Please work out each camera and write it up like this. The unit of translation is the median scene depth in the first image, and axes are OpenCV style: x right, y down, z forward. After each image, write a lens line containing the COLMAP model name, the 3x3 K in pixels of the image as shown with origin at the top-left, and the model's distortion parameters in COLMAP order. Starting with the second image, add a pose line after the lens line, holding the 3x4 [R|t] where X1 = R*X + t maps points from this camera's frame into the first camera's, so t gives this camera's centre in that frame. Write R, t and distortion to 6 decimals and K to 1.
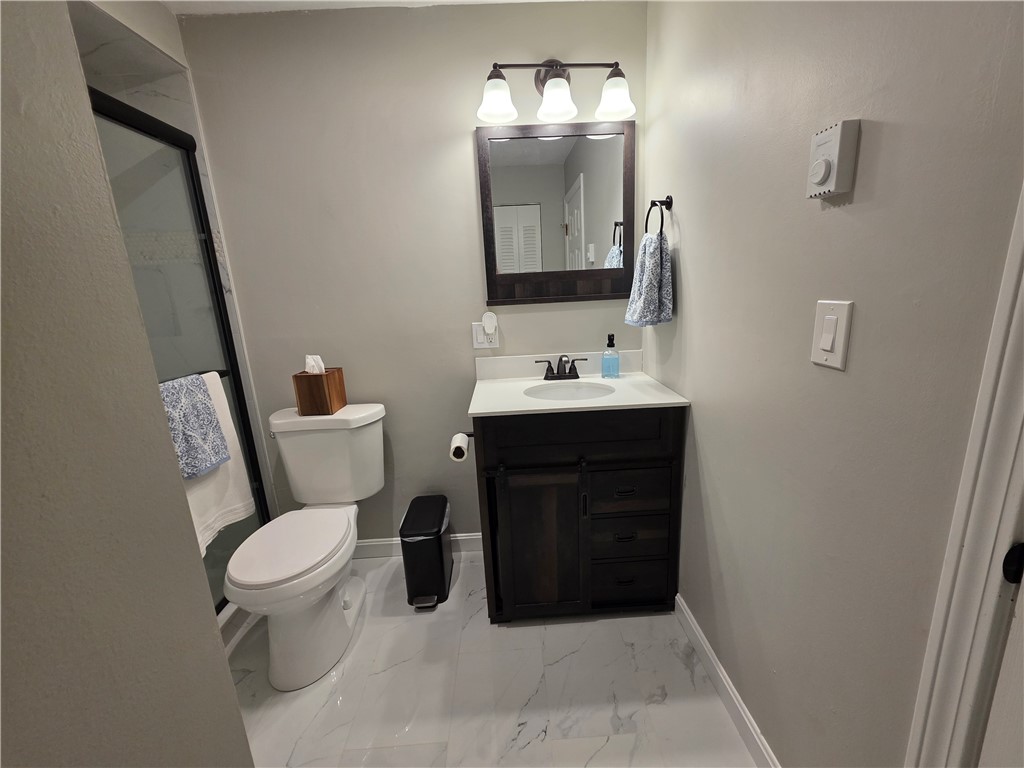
lens RADIAL K [[412.4, 0, 523.0], [0, 412.4, 378.9], [0, 0, 1]] dist [0.005844, -0.000347]
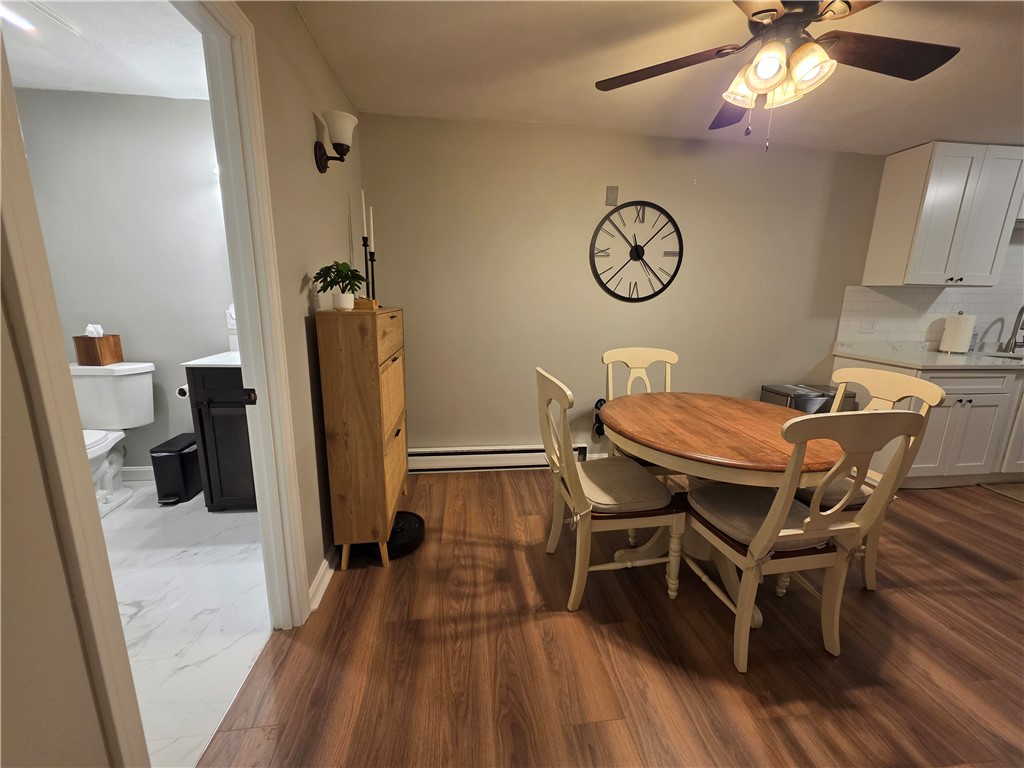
lens RADIAL K [[412.4, 0, 523.0], [0, 412.4, 378.9], [0, 0, 1]] dist [0.005844, -0.000347]
pose [[0.993581, 0.055110, 0.098795, 0.855775], [-0.053062, 0.998321, -0.023239, 0.087067], [-0.099910, 0.017847, 0.994836, -0.592695]]
